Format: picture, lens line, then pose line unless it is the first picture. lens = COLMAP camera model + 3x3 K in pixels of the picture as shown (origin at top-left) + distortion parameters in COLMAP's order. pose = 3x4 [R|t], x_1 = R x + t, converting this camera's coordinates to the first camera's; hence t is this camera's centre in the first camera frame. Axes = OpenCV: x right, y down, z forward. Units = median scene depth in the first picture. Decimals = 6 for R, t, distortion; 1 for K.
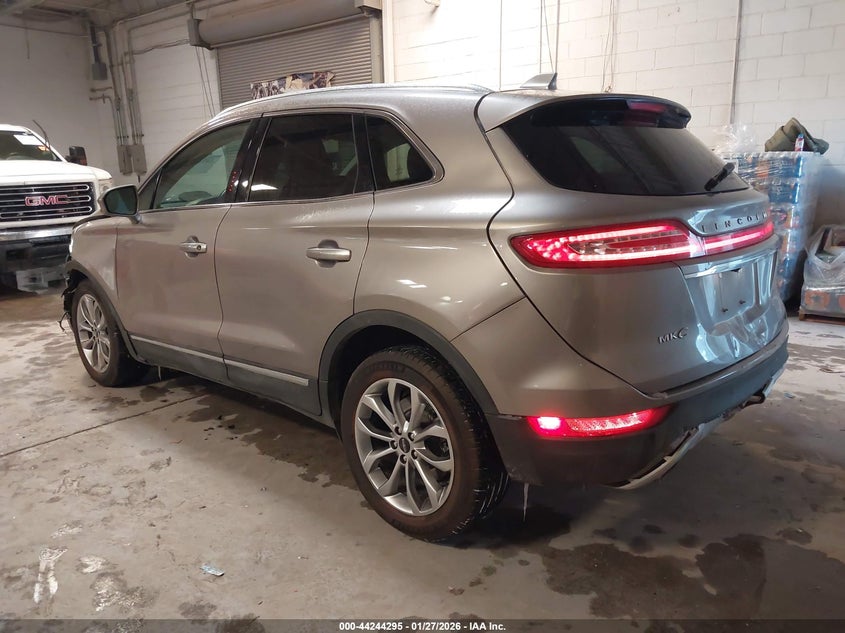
lens RADIAL K [[651.9, 0, 422.5], [0, 651.9, 316.5], [0, 0, 1]] dist [0.002015, 0.000783]
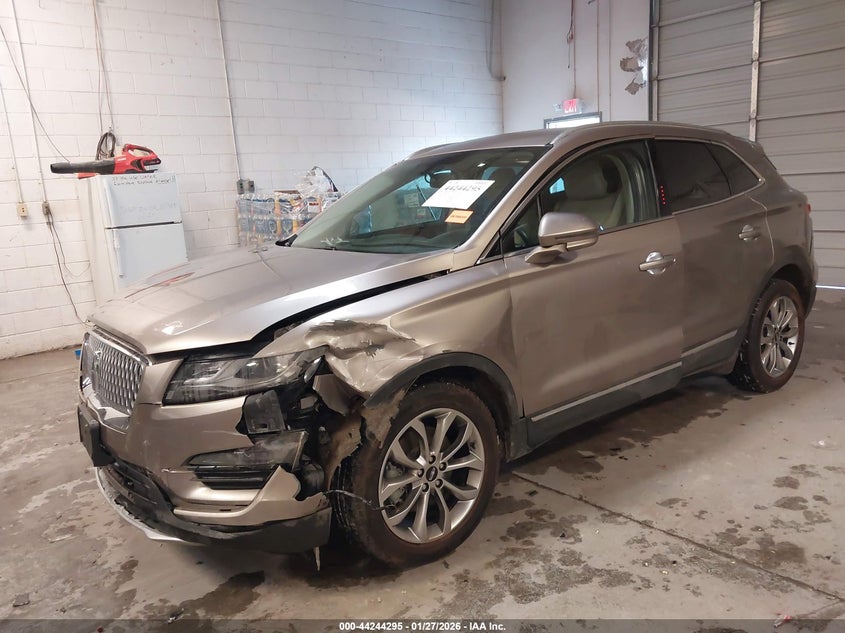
lens RADIAL K [[613.2, 0, 422.5], [0, 613.2, 316.5], [0, 0, 1]] dist [-0.001639, -0.001397]
pose [[0.198930, -0.207849, 0.957719, -1.123100], [0.258933, 0.953670, 0.153187, -0.236910], [-0.945188, 0.217512, 0.243533, 0.905426]]
